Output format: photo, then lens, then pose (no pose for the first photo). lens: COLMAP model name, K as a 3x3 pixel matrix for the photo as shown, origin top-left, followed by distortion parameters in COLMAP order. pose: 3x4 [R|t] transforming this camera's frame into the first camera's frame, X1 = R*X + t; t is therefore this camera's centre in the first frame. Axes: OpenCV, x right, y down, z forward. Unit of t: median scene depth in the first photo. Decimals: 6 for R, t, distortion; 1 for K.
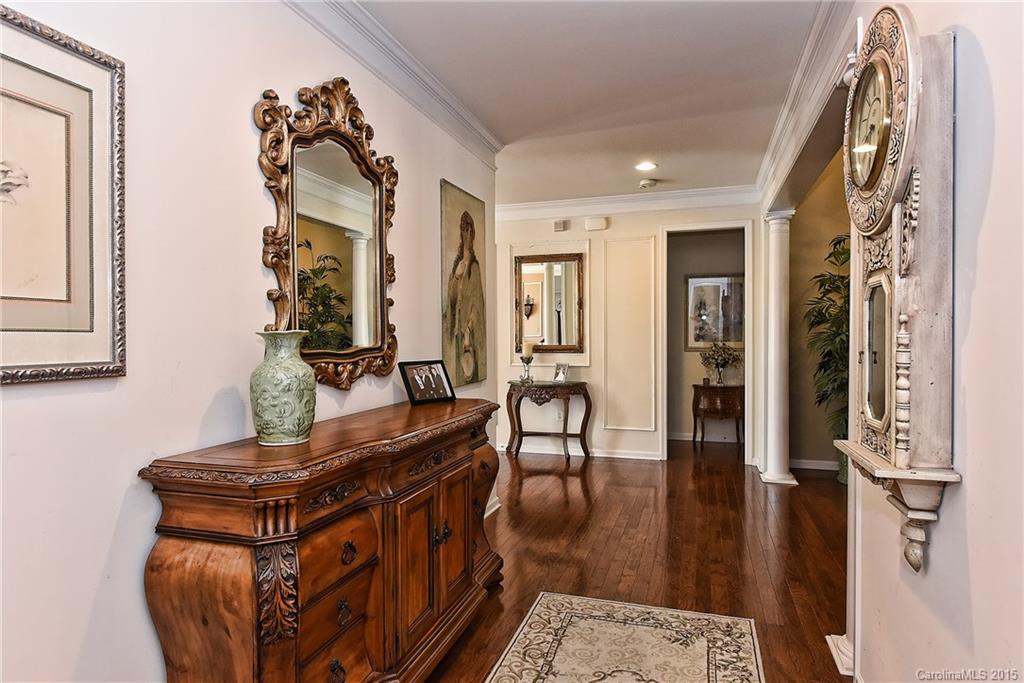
lens RADIAL K [[584.9, 0, 514.4], [0, 584.9, 339.2], [0, 0, 1]] dist [-0.006437, -0.000745]
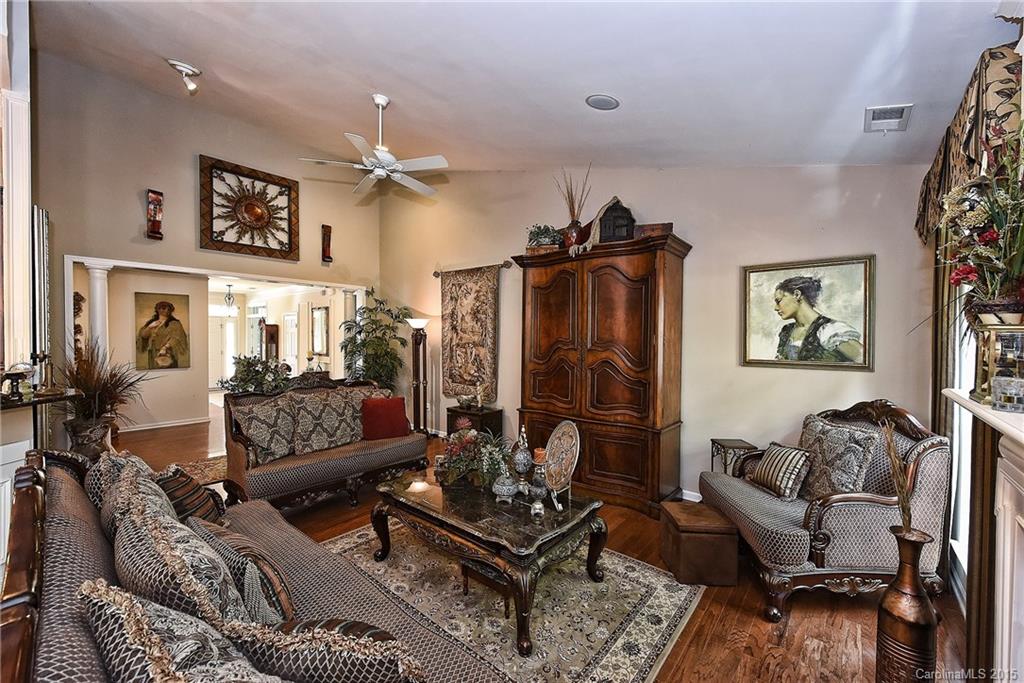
lens RADIAL K [[403.2, 0, 516.9], [0, 403.2, 340.8], [0, 0, 1]] dist [-0.004046, -0.000149]
pose [[0.927907, 0.017025, -0.372424, 2.850521], [-0.014912, 0.999852, 0.008553, -0.118534], [0.372514, -0.002383, 0.928023, -0.080766]]
